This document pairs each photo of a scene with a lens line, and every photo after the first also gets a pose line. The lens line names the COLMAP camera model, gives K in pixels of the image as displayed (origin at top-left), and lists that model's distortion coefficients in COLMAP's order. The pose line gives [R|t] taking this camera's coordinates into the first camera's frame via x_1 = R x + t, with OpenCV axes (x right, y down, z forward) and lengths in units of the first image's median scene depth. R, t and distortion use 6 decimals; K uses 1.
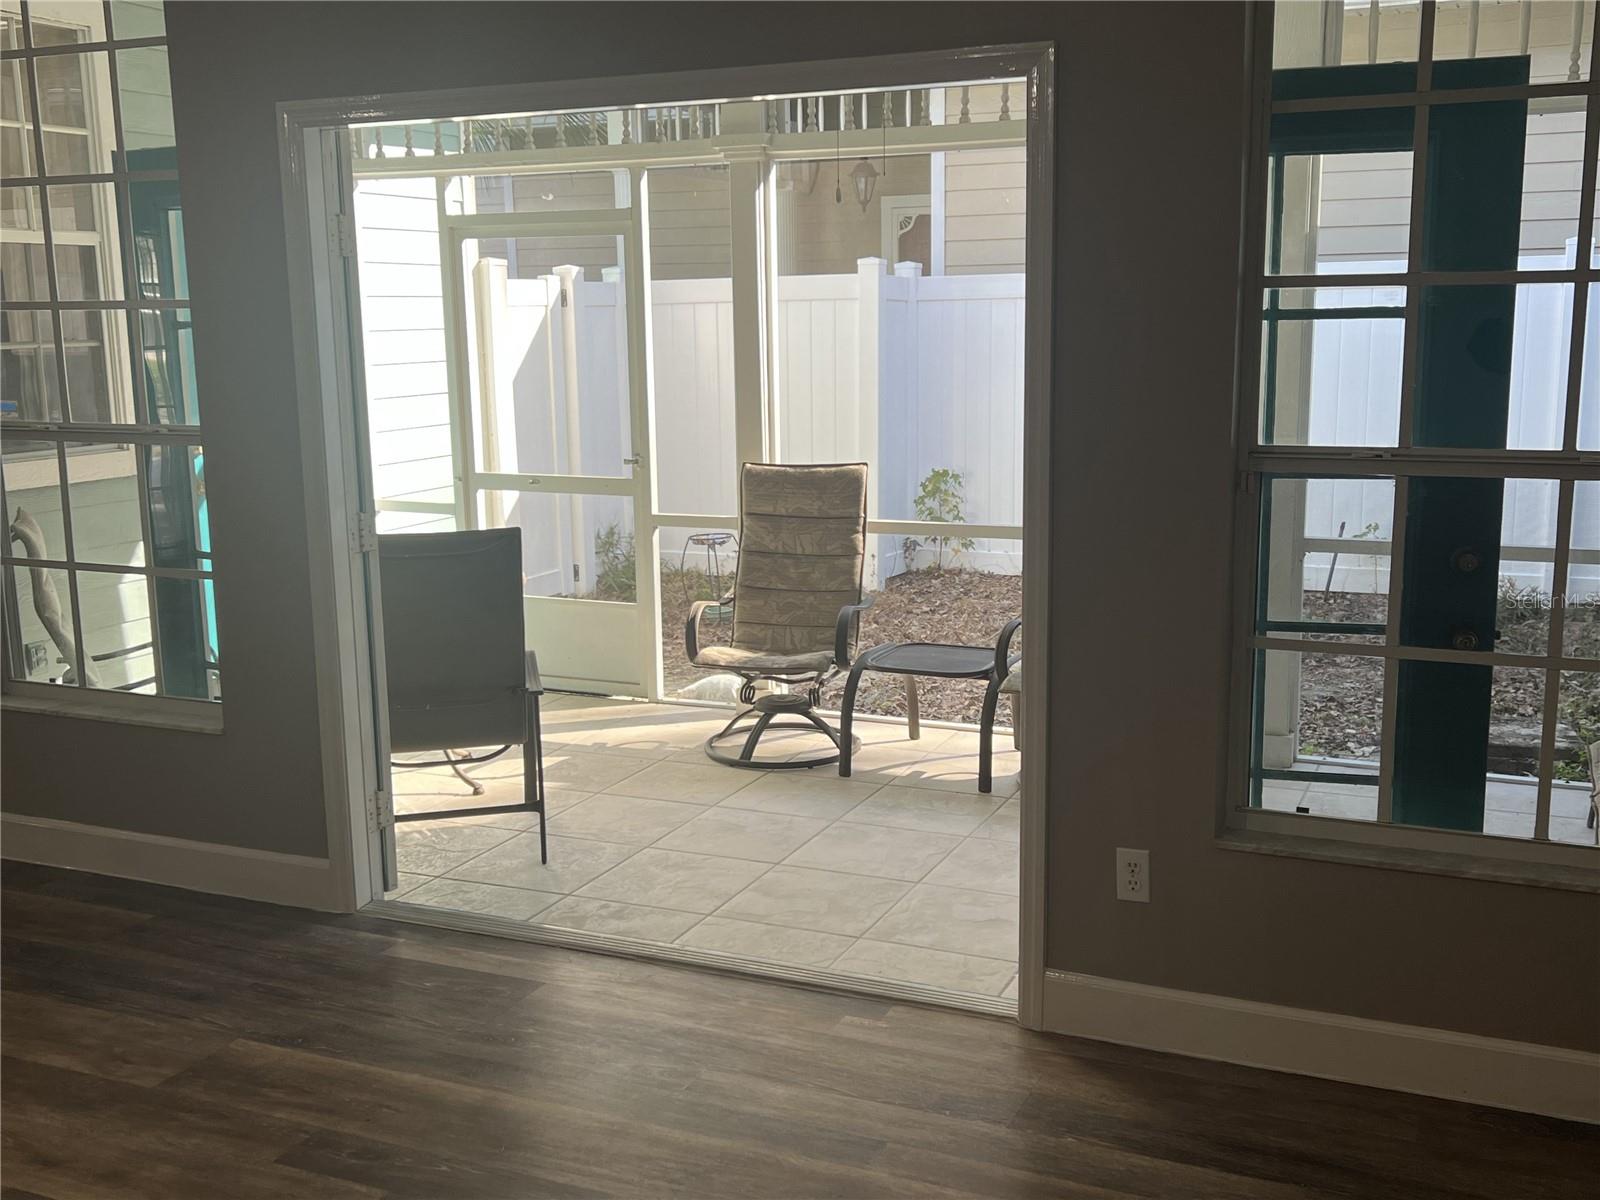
lens RADIAL K [[1641.3, 0, 814.1], [0, 1641.3, 603.7], [0, 0, 1]] dist [0.048261, 0.000000]
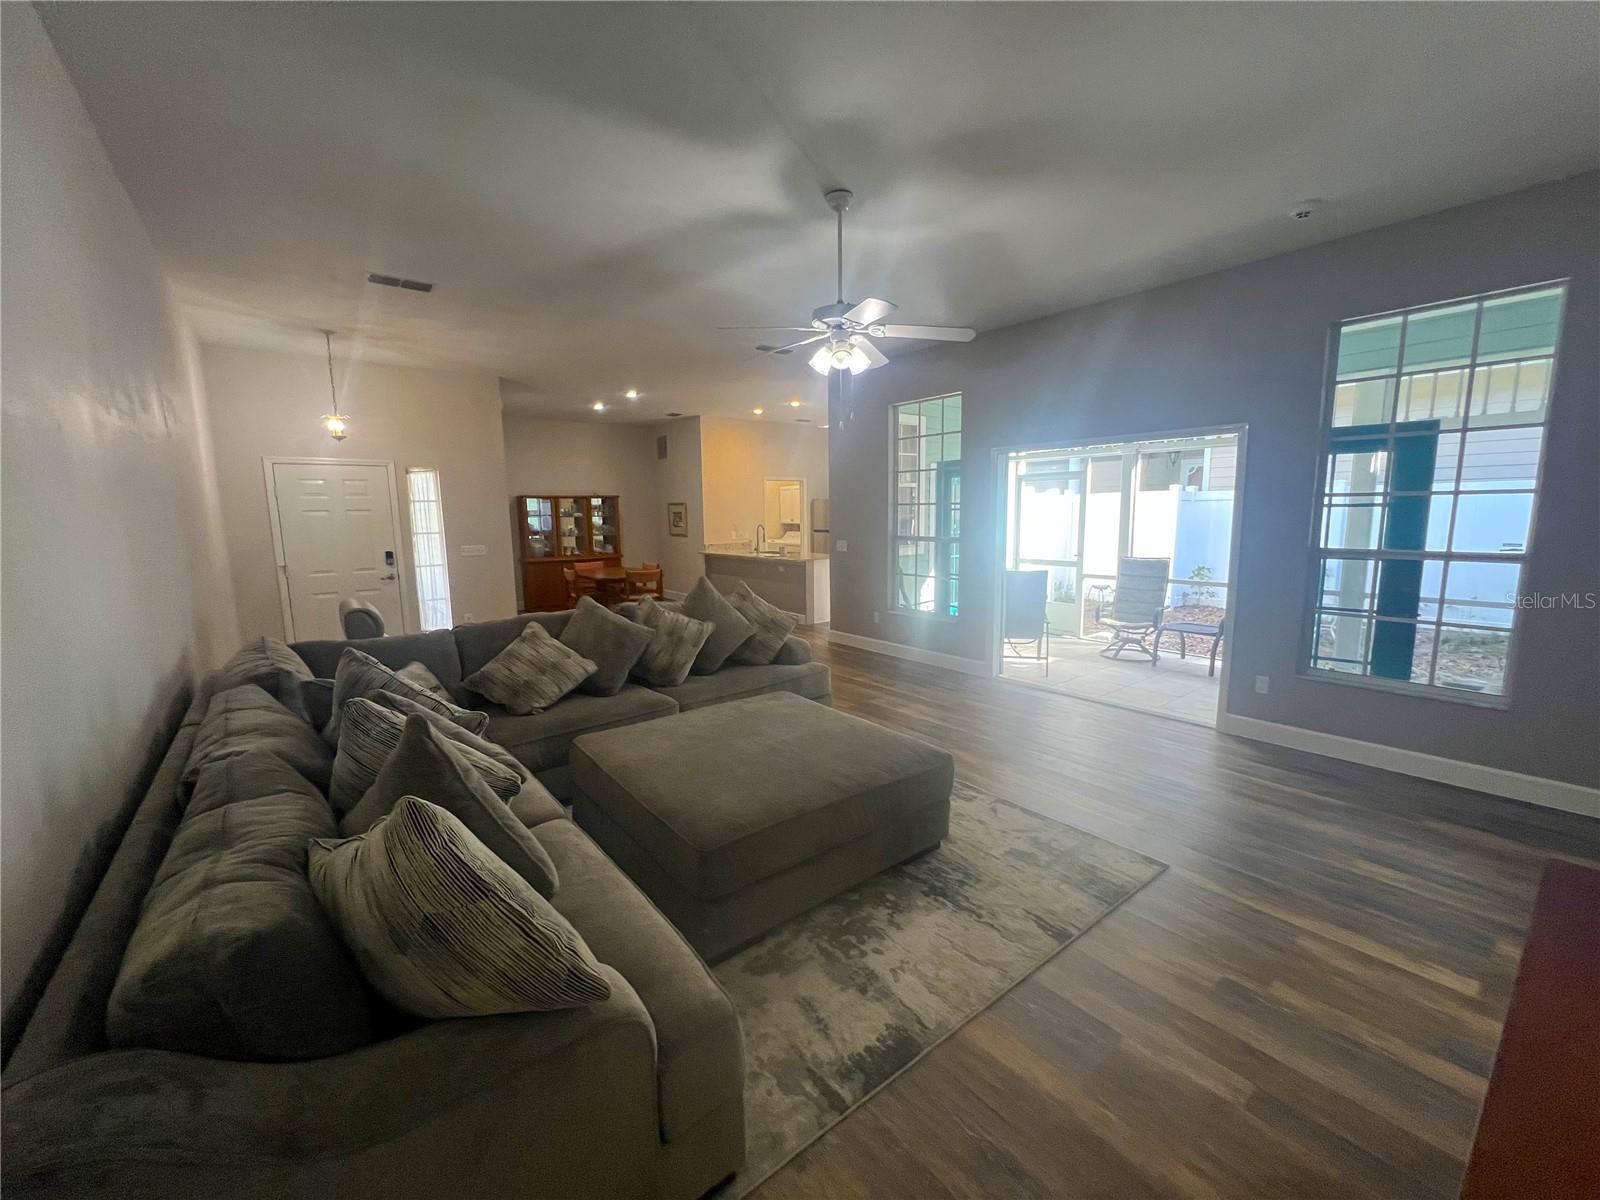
lens RADIAL K [[638.4, 0, 802.9], [0, 638.4, 597.1], [0, 0, 1]] dist [0.001821, 0.000149]
pose [[0.884634, 0.062963, -0.462016, -0.024146], [-0.078216, 0.996839, -0.013913, 0.075201], [0.459679, 0.048445, 0.886763, -0.424398]]
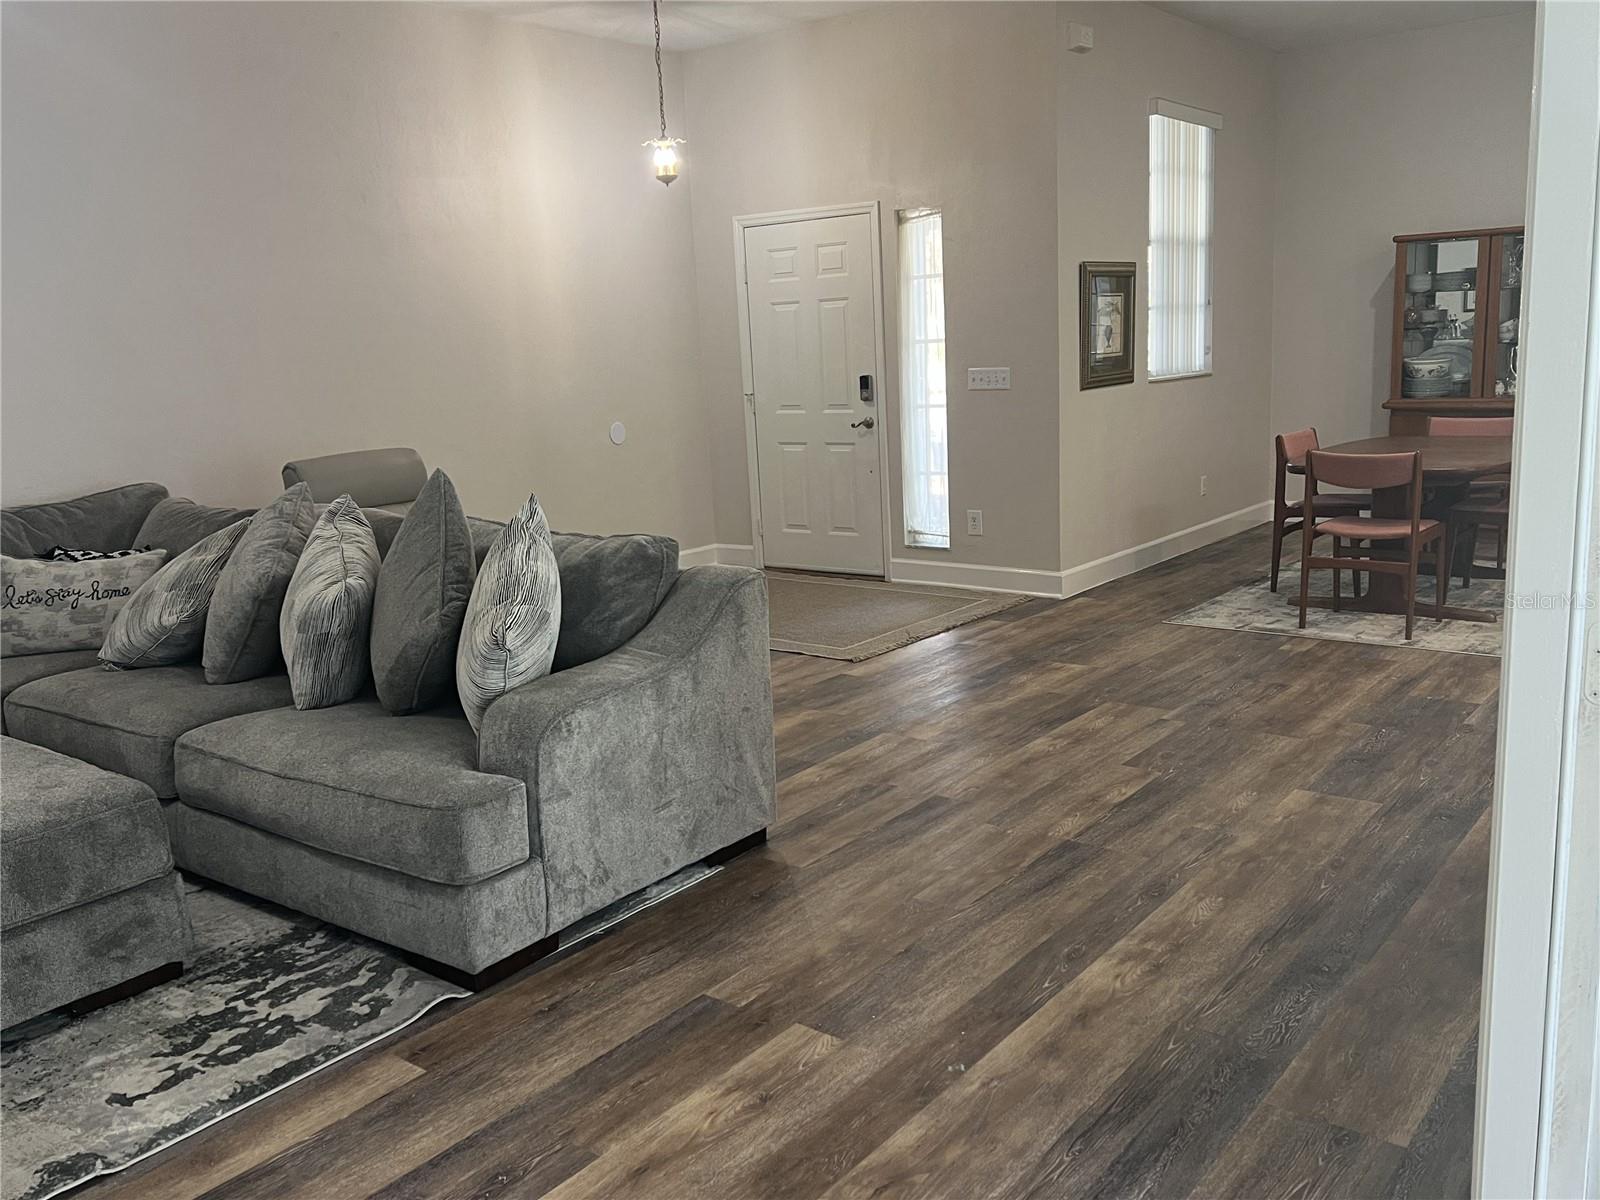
lens RADIAL K [[1324.2, 0, 828.0], [0, 1324.2, 622.5], [0, 0, 1]] dist [0.042416, 0.023073]
pose [[-0.227241, 0.227129, -0.946981, 0.104645], [-0.126055, 0.957380, 0.259872, -0.105811], [0.965646, 0.178426, -0.188926, 0.762107]]
